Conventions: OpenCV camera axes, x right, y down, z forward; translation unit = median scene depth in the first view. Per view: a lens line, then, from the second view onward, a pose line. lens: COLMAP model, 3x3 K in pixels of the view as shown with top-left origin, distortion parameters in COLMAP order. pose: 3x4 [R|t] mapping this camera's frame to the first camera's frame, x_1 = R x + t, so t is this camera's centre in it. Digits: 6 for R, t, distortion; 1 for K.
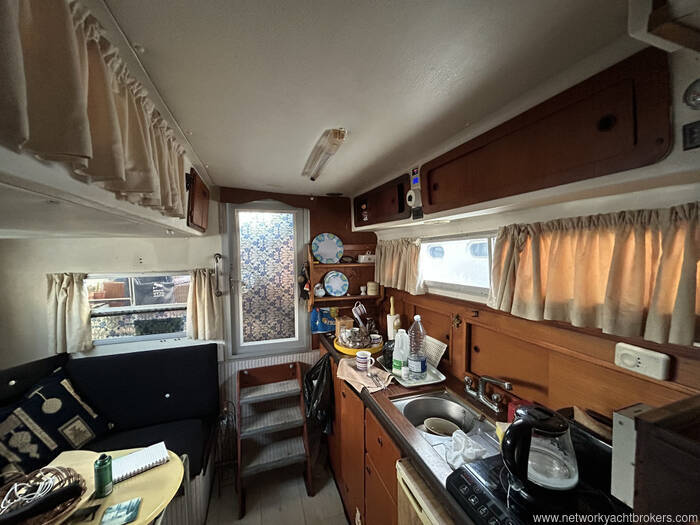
lens RADIAL K [[280.1, 0, 349.5], [0, 280.1, 262.5], [0, 0, 1]] dist [-0.001529, 0.000787]
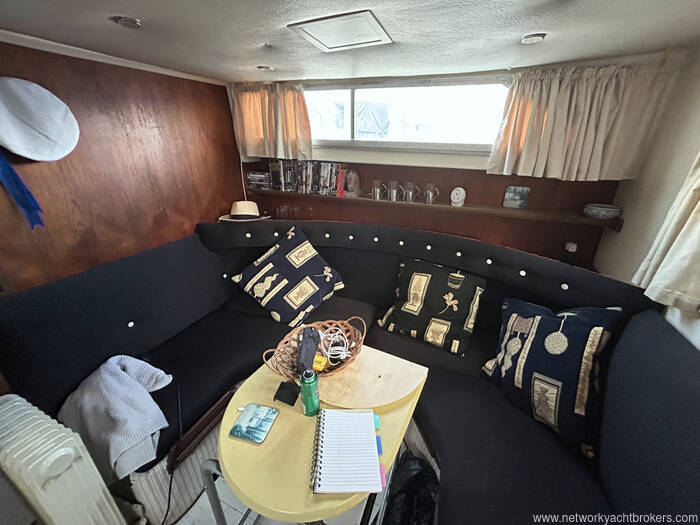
lens RADIAL K [[280.1, 0, 348.4], [0, 280.1, 263.8], [0, 0, 1]] dist [-0.001529, 0.000787]
pose [[-0.652114, 0.314968, -0.689596, -0.391991], [-0.033020, 0.896949, 0.440900, 0.085273], [0.757401, 0.310288, -0.574513, 1.030205]]
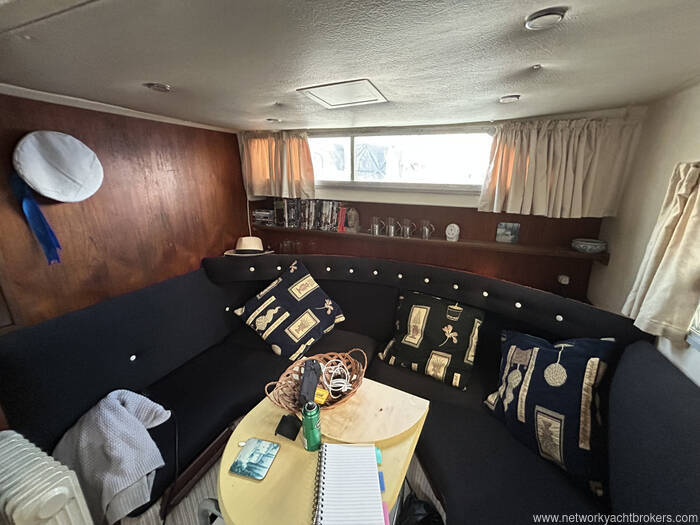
lens RADIAL K [[280.1, 0, 348.6], [0, 280.1, 263.6], [0, 0, 1]] dist [-0.001529, 0.000787]
pose [[-0.650261, 0.233407, -0.722967, -0.365940], [-0.030482, 0.942852, 0.331813, 0.071031], [0.759099, 0.237803, -0.605986, 1.048293]]
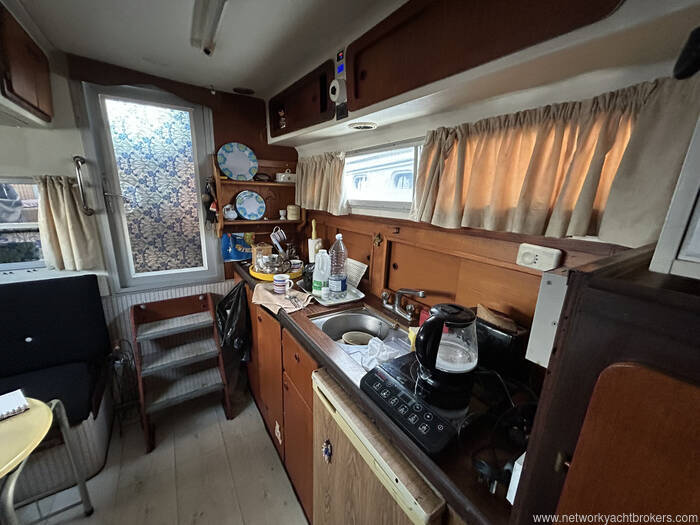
lens RADIAL K [[280.1, 0, 348.9], [0, 280.1, 262.4], [0, 0, 1]] dist [-0.001529, 0.000787]
pose [[0.966787, -0.020829, 0.254732, 0.032670], [-0.032656, 0.978438, 0.203944, 0.088363], [-0.253487, -0.205489, 0.945261, 0.084022]]
